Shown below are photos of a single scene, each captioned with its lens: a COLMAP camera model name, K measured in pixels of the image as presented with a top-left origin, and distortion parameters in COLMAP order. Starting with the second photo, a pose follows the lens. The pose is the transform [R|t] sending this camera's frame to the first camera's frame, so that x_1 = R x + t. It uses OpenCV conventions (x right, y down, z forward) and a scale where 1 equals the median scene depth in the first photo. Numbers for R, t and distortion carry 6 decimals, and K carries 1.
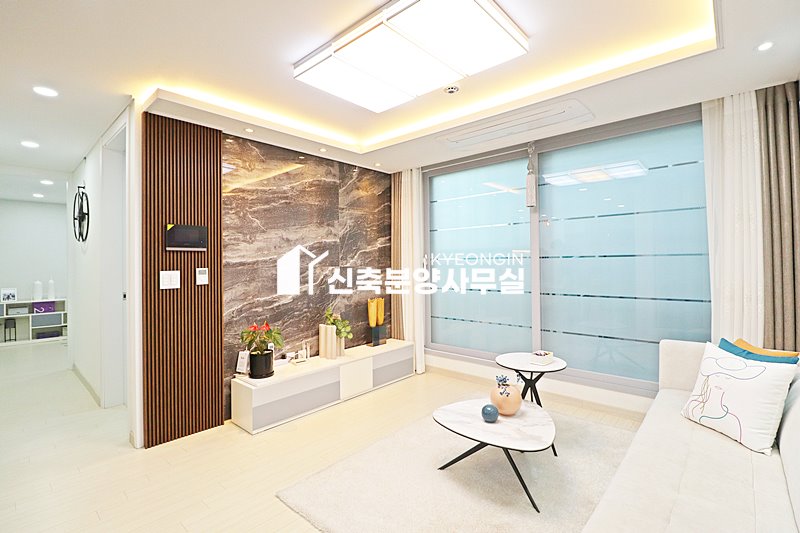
lens RADIAL K [[369.6, 0, 404.1], [0, 369.6, 261.0], [0, 0, 1]] dist [-0.006972, -0.008927]
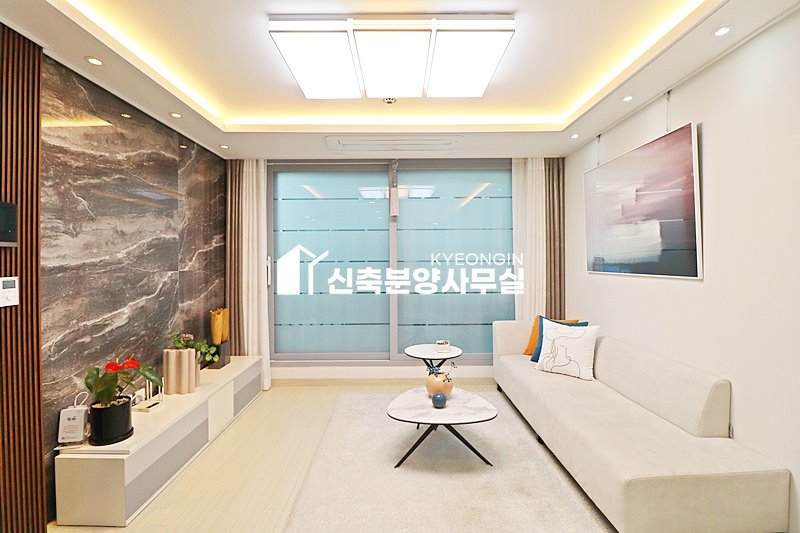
lens RADIAL K [[369.6, 0, 401.1], [0, 369.6, 262.8], [0, 0, 1]] dist [-0.006972, -0.008927]
pose [[0.743670, 0.005453, 0.668525, -0.418998], [-0.006614, 0.999978, -0.000799, -0.005408], [-0.668514, -0.003827, 0.743689, 0.159403]]
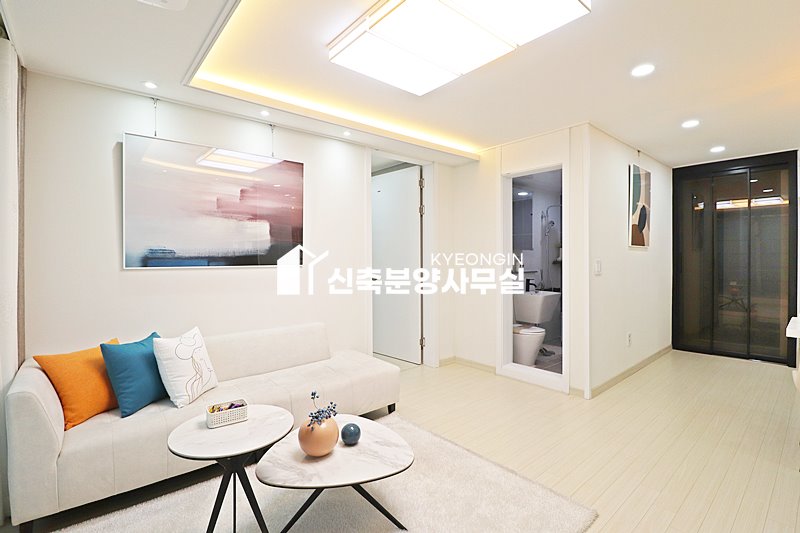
lens RADIAL K [[369.6, 0, 399.2], [0, 369.6, 266.5], [0, 0, 1]] dist [-0.006972, -0.008927]
pose [[-0.990375, 0.012803, 0.137818, -0.001197], [0.015663, 0.999684, 0.019683, 0.004789], [-0.137522, 0.021652, -0.990262, 1.242767]]
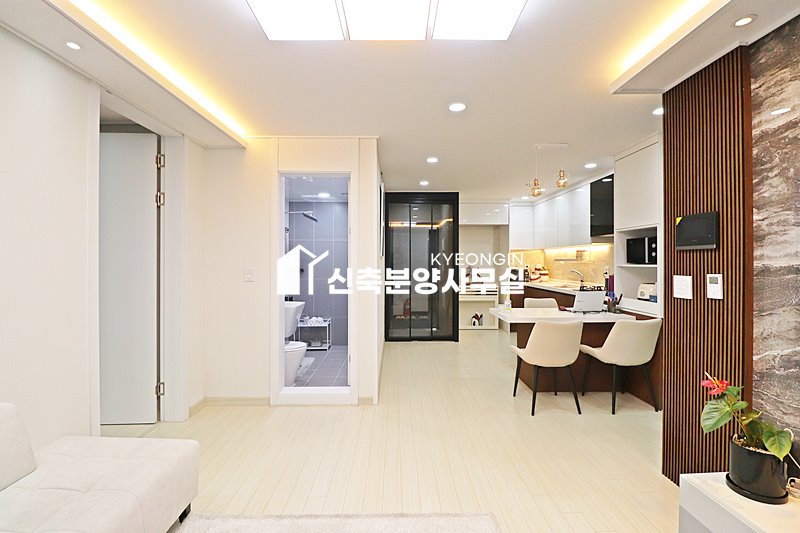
lens RADIAL K [[369.6, 0, 399.7], [0, 369.6, 260.4], [0, 0, 1]] dist [-0.006972, -0.008927]
pose [[-0.736669, 0.007361, -0.676214, 0.291538], [0.010000, 0.999950, -0.000008, -0.010158], [0.676180, -0.006768, -0.736705, 0.984500]]
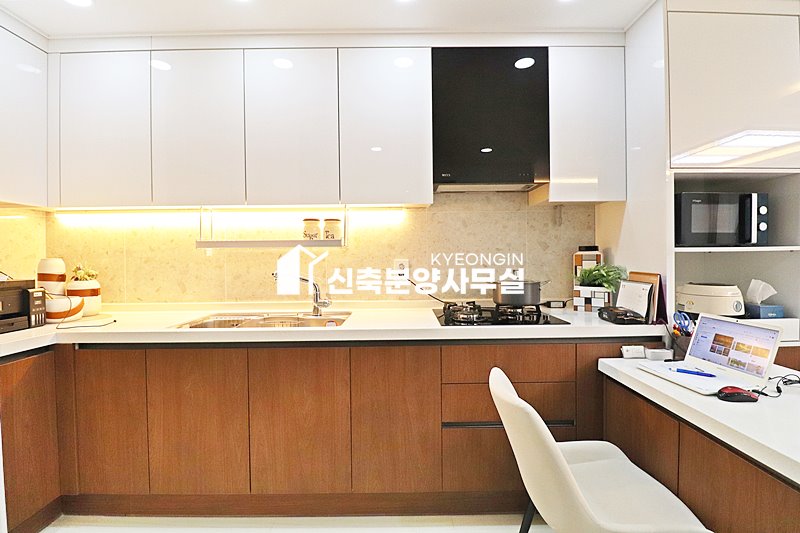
lens RADIAL K [[369.6, 0, 398.7], [0, 369.6, 260.7], [0, 0, 1]] dist [-0.006972, -0.008927]
pose [[0.664438, 0.011747, -0.747251, -0.949408], [0.008937, 0.999680, 0.023662, 0.012777], [0.747290, -0.022400, 0.664120, -0.093245]]
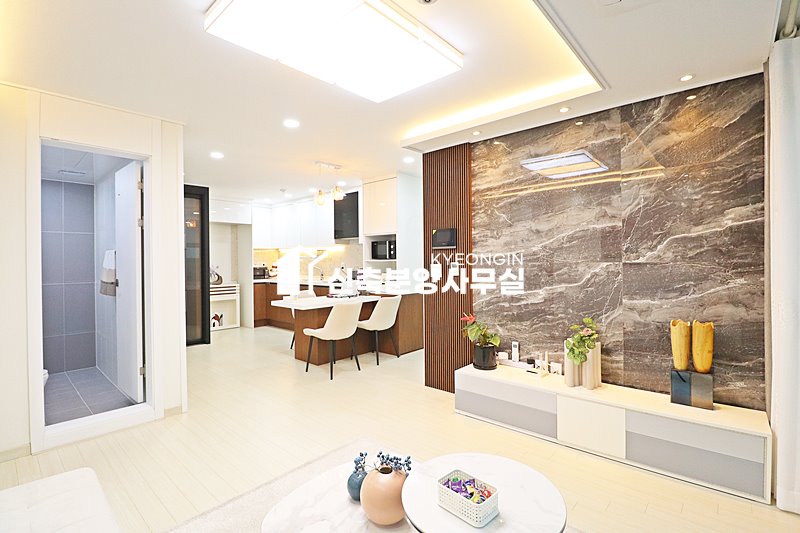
lens RADIAL K [[369.6, 0, 402.3], [0, 369.6, 262.0], [0, 0, 1]] dist [-0.006972, -0.008927]
pose [[0.000003, 0.013812, -0.999905, 0.611477], [0.015496, 0.999785, 0.013810, -0.001603], [0.999880, -0.015495, -0.000211, 0.736205]]
